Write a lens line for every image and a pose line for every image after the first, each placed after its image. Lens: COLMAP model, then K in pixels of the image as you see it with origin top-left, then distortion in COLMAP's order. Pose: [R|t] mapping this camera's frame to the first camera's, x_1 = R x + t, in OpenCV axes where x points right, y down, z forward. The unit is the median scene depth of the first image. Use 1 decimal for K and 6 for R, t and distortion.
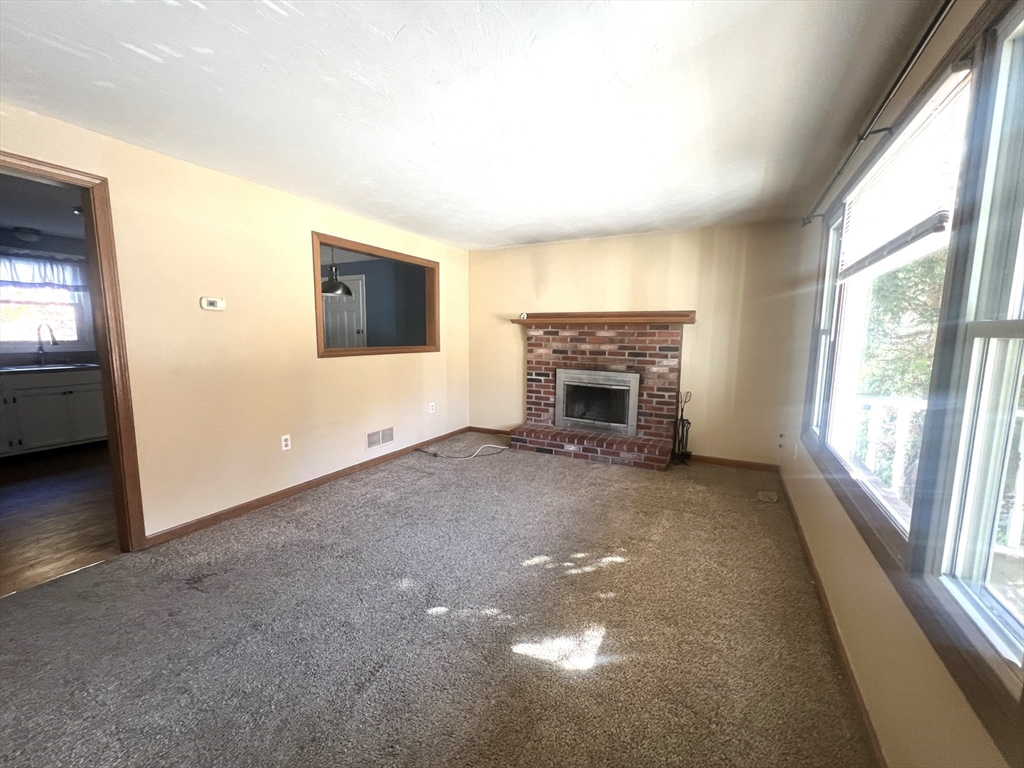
lens RADIAL K [[425.8, 0, 512.0], [0, 425.8, 384.0], [0, 0, 1]] dist [-0.000178, 0.000299]
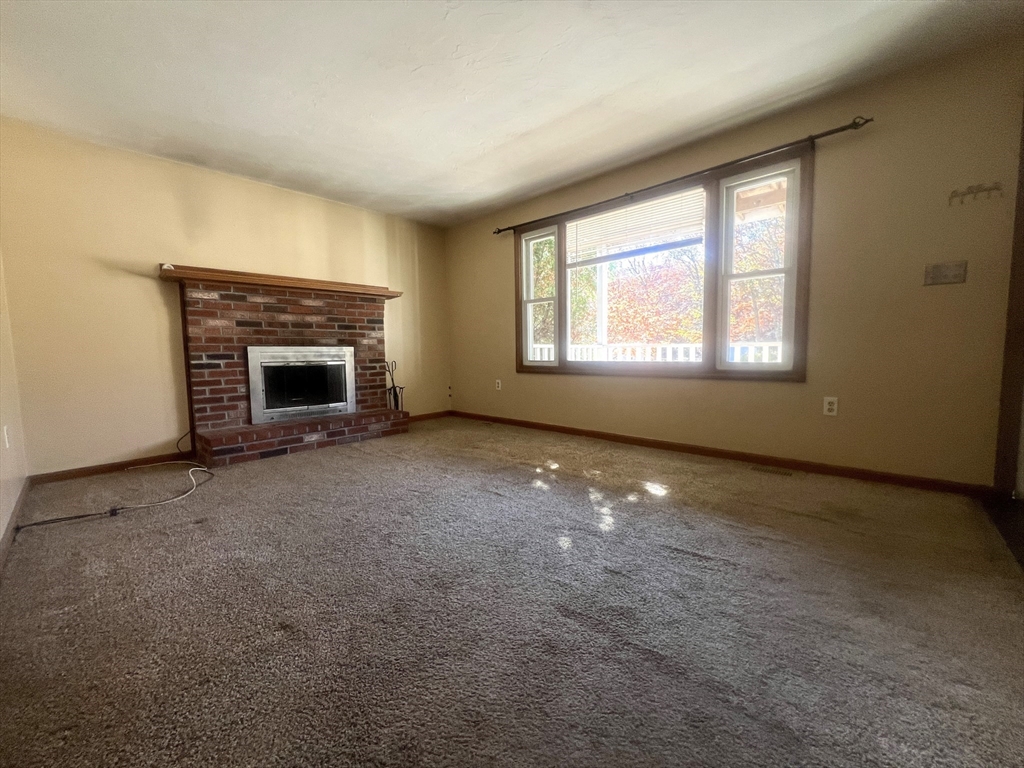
lens RADIAL K [[425.8, 0, 512.0], [0, 425.8, 384.0], [0, 0, 1]] dist [-0.000178, 0.000299]
pose [[0.244801, -0.087830, 0.965587, -0.541093], [0.139055, 0.988774, 0.054685, 0.055722], [-0.959550, 0.120882, 0.254266, 0.407731]]
